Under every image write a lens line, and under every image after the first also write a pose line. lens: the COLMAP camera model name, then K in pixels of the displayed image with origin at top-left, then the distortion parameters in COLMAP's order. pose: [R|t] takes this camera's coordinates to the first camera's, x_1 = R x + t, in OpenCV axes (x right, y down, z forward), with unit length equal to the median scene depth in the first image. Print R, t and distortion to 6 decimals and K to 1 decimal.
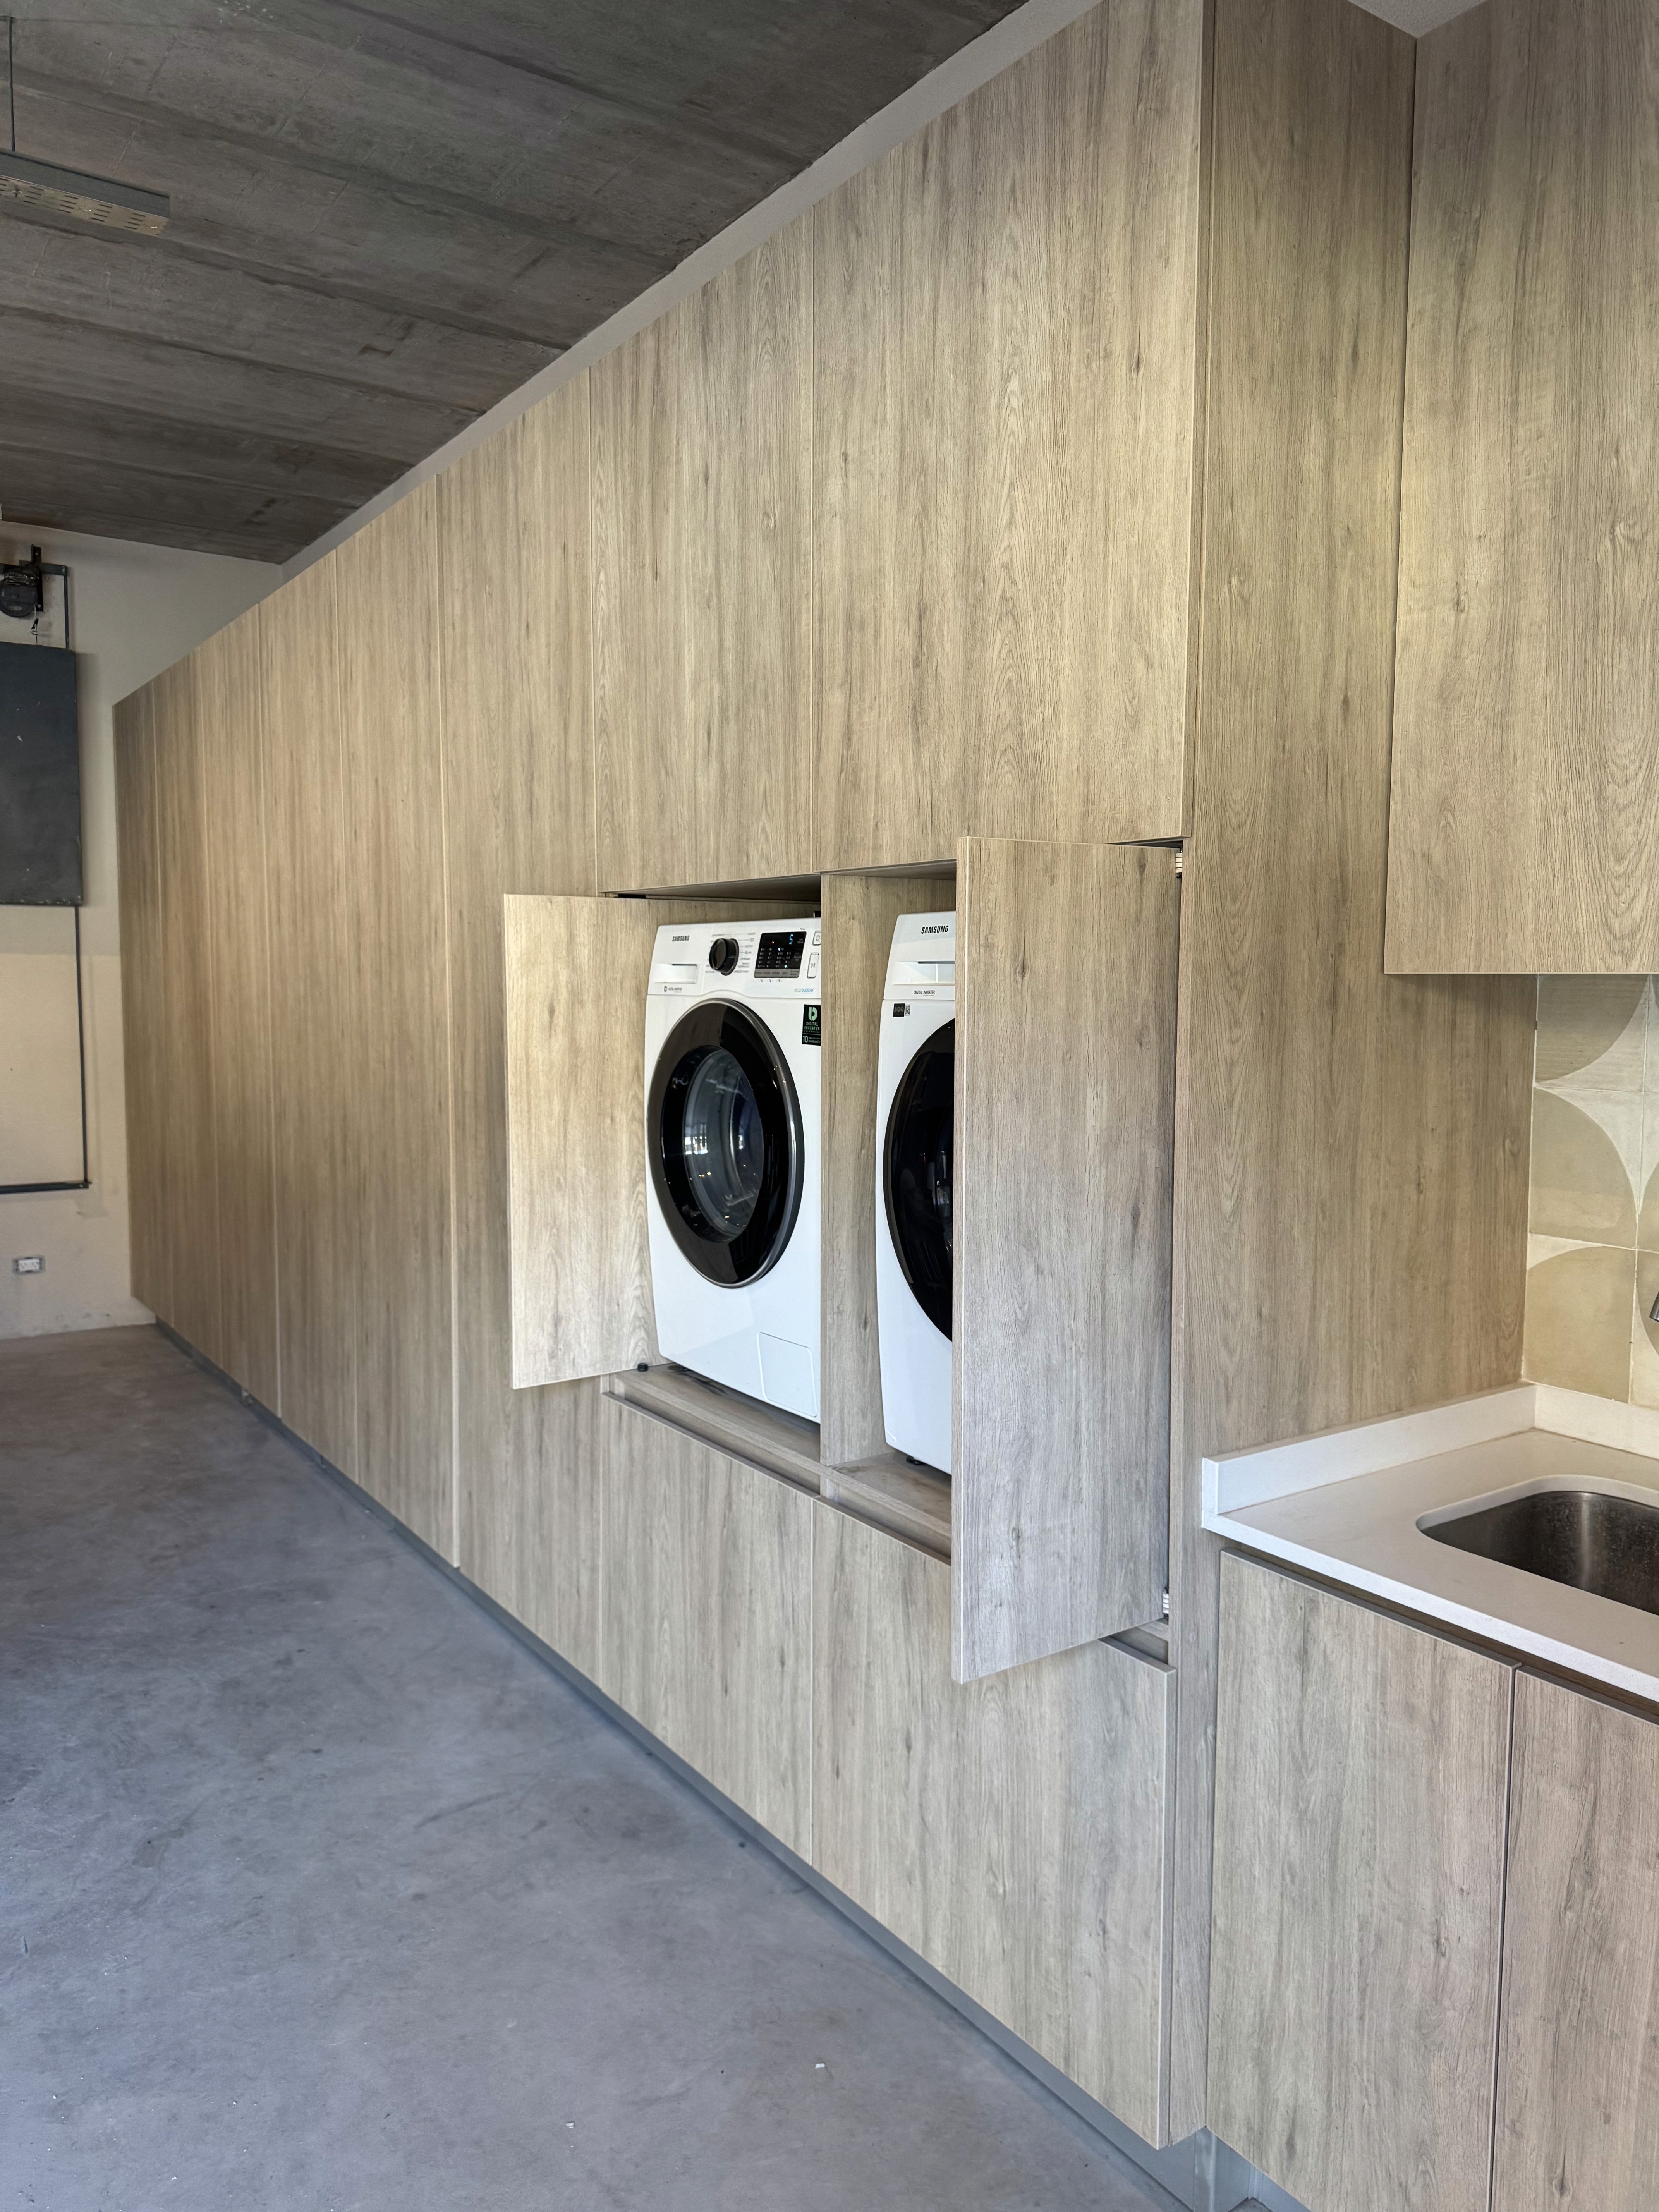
lens RADIAL K [[1583.1, 0, 831.4], [0, 1583.1, 1109.0], [0, 0, 1]] dist [0.053718, -0.072362]
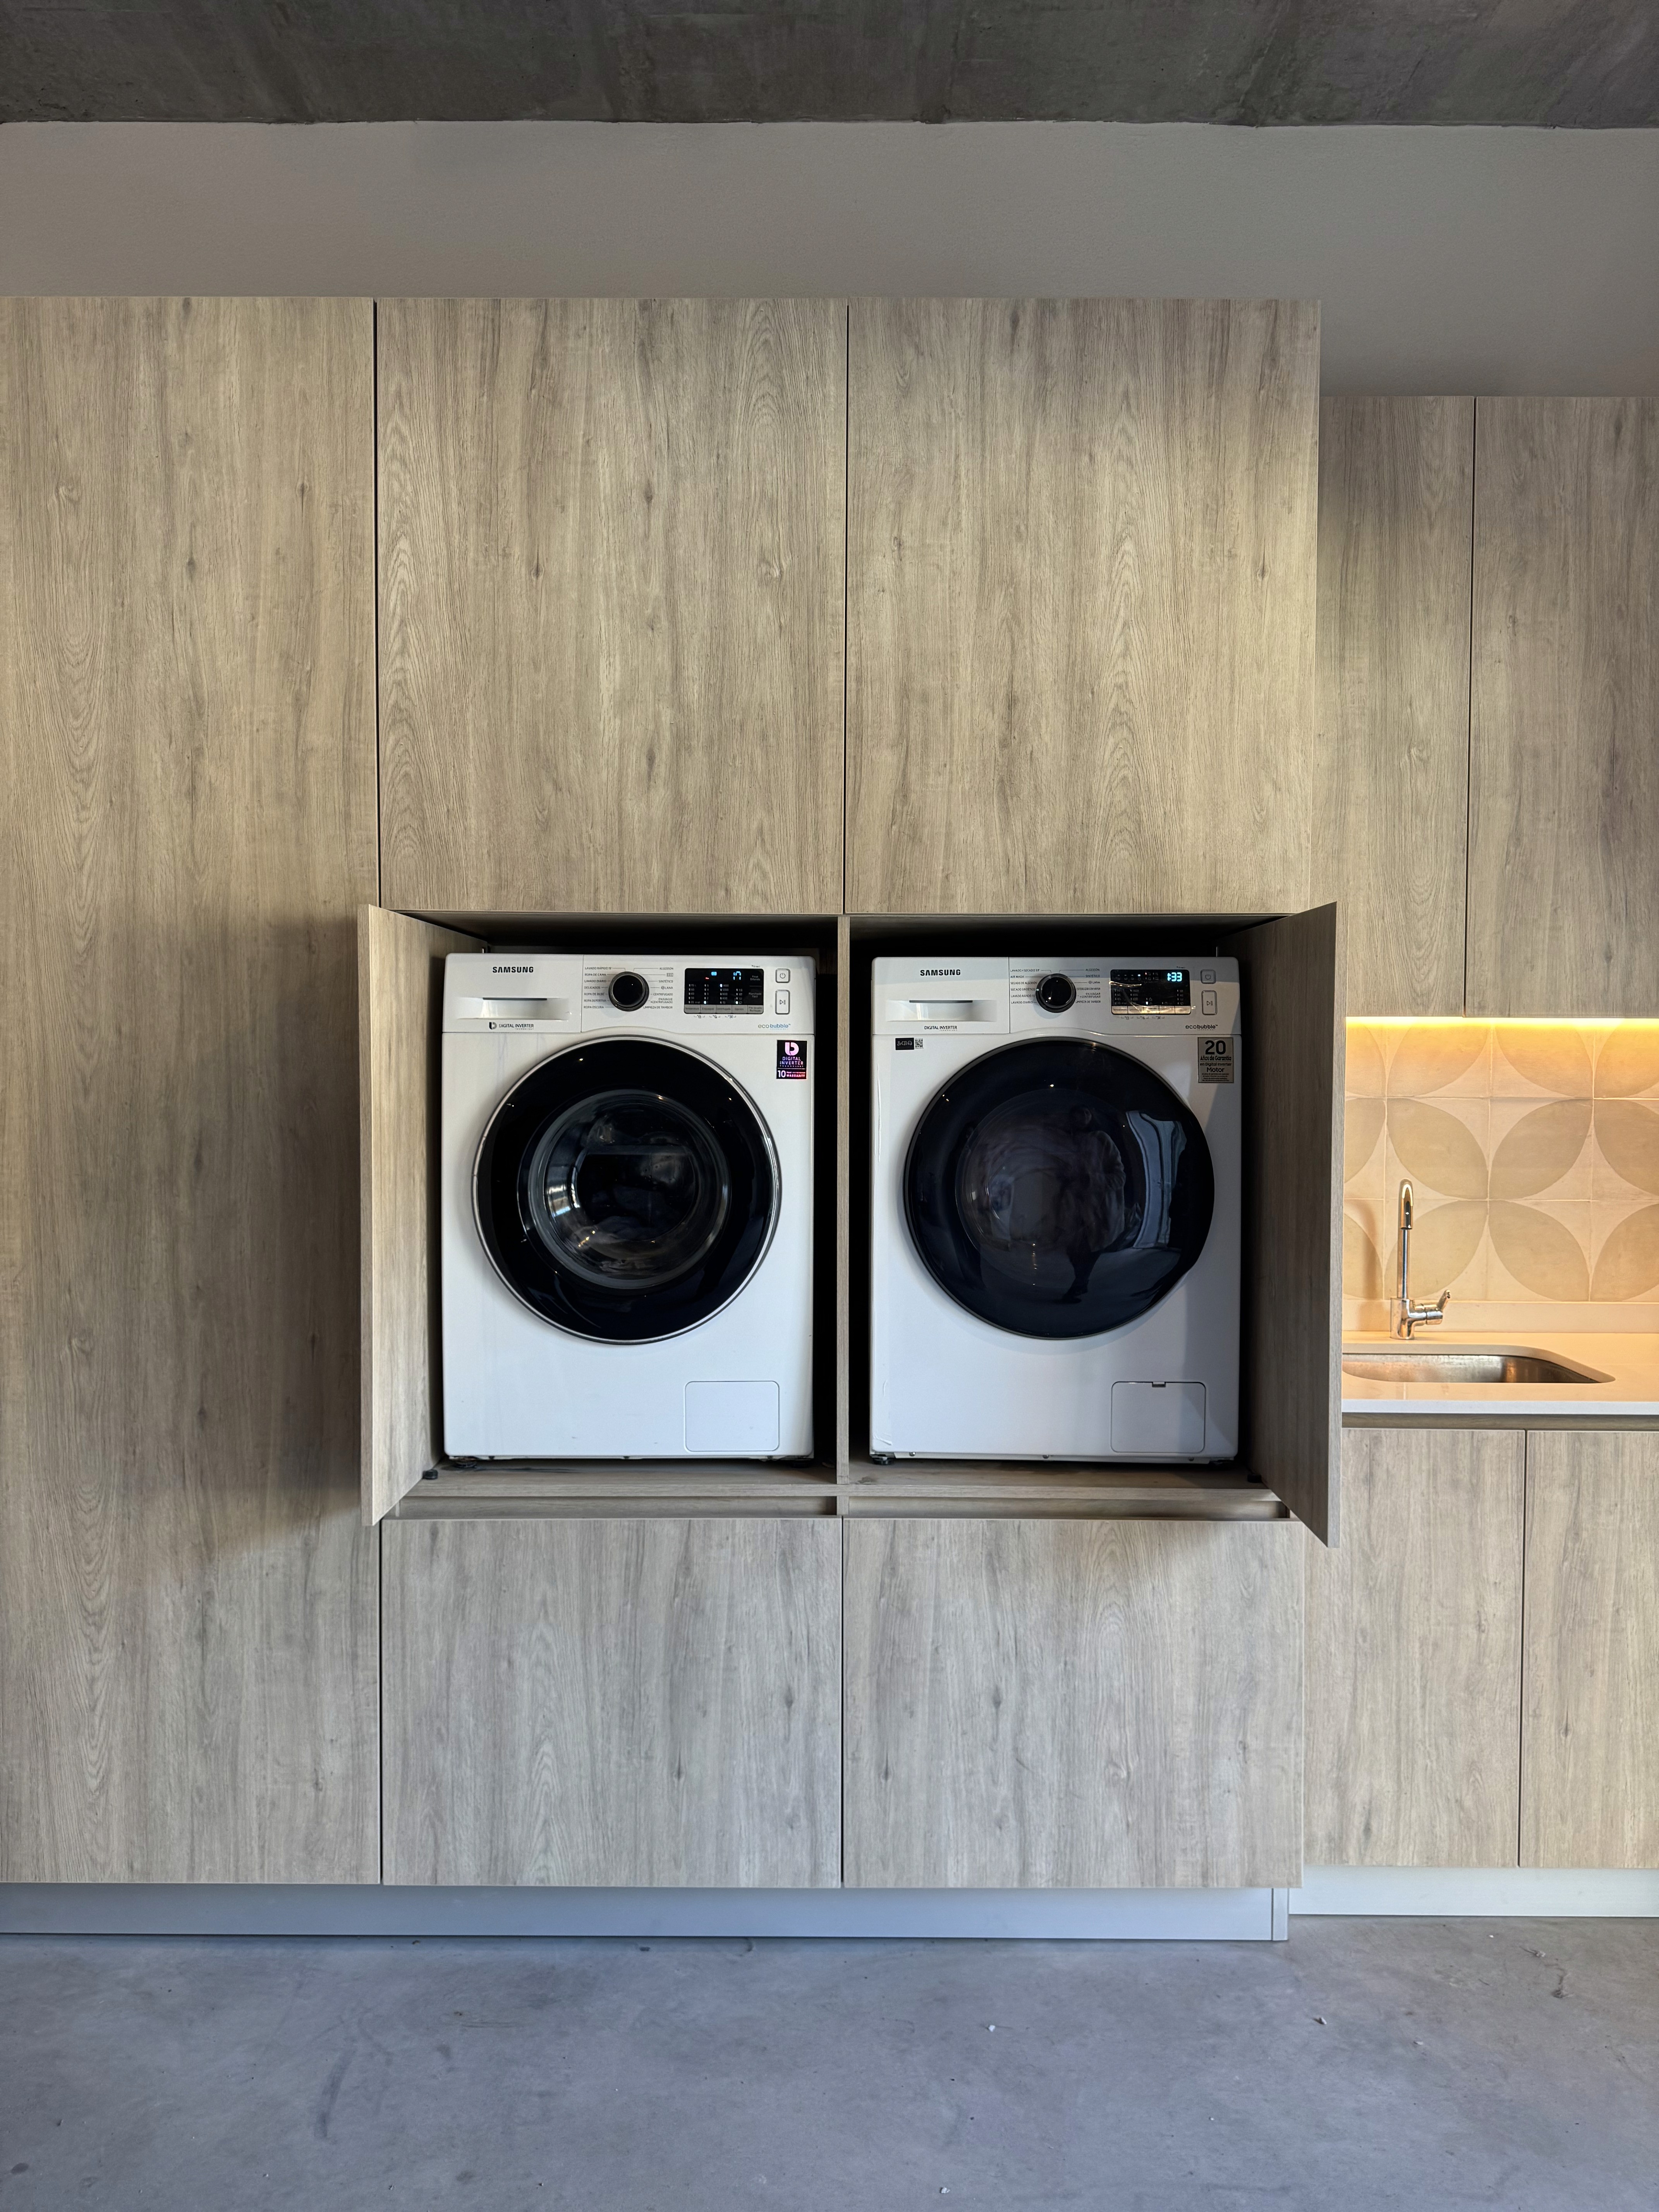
lens RADIAL K [[1583.1, 0, 810.0], [0, 1583.1, 1099.5], [0, 0, 1]] dist [0.053718, -0.072362]
pose [[0.562350, -0.023930, 0.826553, -1.034019], [0.067445, 0.997578, -0.017005, -0.011442], [-0.824145, 0.065310, 0.562602, 0.501900]]
